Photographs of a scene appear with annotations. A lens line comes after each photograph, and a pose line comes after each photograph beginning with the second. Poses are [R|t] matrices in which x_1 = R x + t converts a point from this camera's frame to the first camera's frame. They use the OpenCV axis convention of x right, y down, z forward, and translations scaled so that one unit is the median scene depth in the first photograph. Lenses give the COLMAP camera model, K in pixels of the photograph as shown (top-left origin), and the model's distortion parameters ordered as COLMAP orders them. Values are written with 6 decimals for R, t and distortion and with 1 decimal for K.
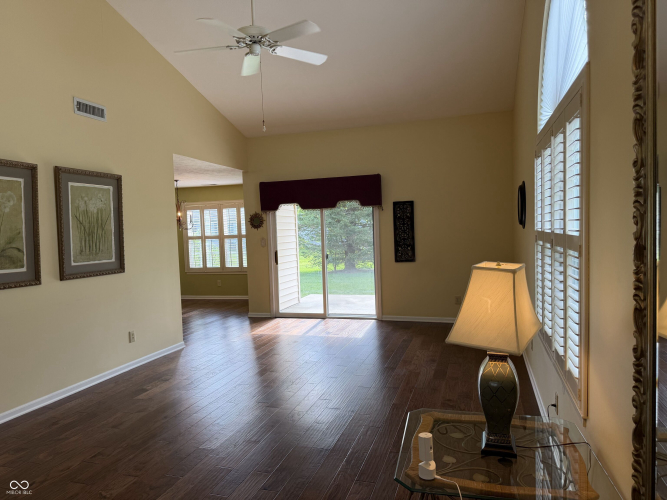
lens RADIAL K [[468.3, 0, 333.5], [0, 468.3, 250.0], [0, 0, 1]] dist [0.076587, -0.091779]
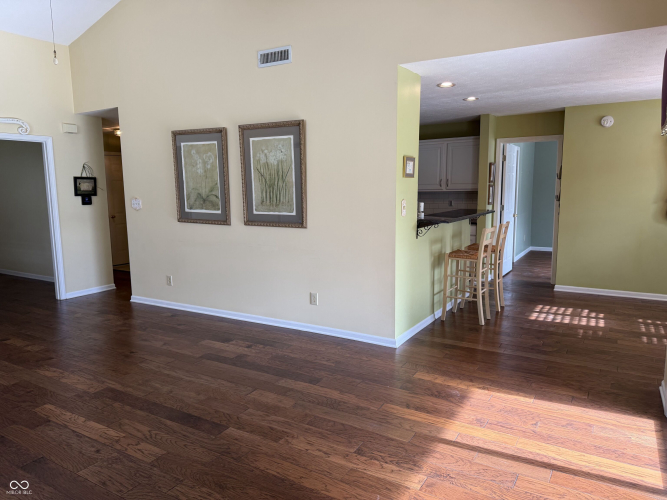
lens RADIAL K [[468.3, 0, 333.5], [0, 468.3, 250.0], [0, 0, 1]] dist [0.076587, -0.091779]
pose [[-0.226343, 0.171929, -0.958754, 0.474826], [-0.025058, 0.982945, 0.182183, -0.087167], [0.973725, 0.065260, -0.218174, 1.385881]]
